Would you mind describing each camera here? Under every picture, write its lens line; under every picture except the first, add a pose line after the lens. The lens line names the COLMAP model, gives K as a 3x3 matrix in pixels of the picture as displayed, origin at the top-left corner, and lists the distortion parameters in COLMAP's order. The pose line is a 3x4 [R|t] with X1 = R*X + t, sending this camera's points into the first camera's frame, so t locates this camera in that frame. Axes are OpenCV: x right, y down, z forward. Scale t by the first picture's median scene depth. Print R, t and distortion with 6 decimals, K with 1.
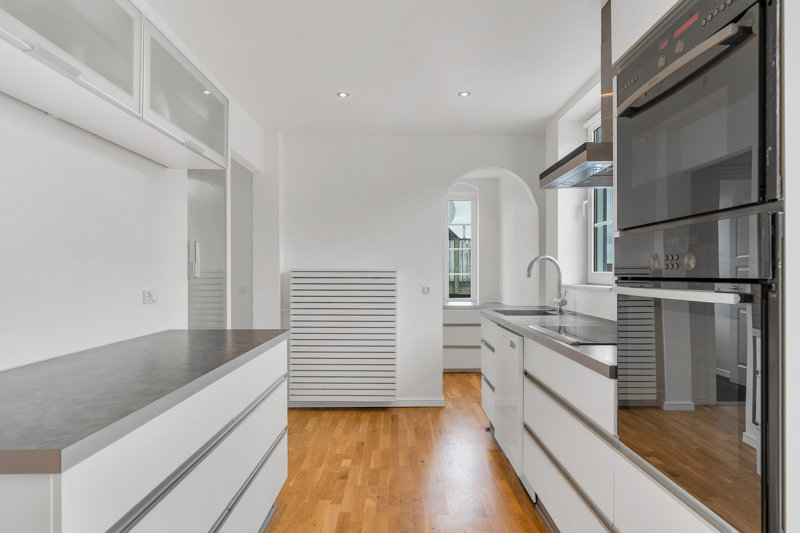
lens RADIAL K [[427.1, 0, 403.5], [0, 427.1, 273.7], [0, 0, 1]] dist [-0.001112, 0.000448]
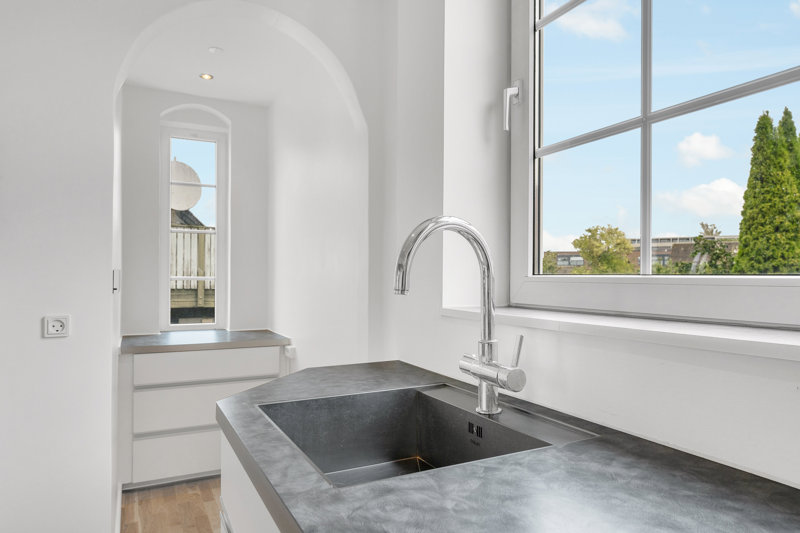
lens RADIAL K [[485.6, 0, 400.1], [0, 485.6, 278.4], [0, 0, 1]] dist [0.000727, 0.000346]
pose [[0.878583, 0.004684, 0.477566, 0.070467], [-0.005426, 0.999985, 0.000175, -0.000802], [-0.477558, -0.002745, 0.878596, 0.350246]]
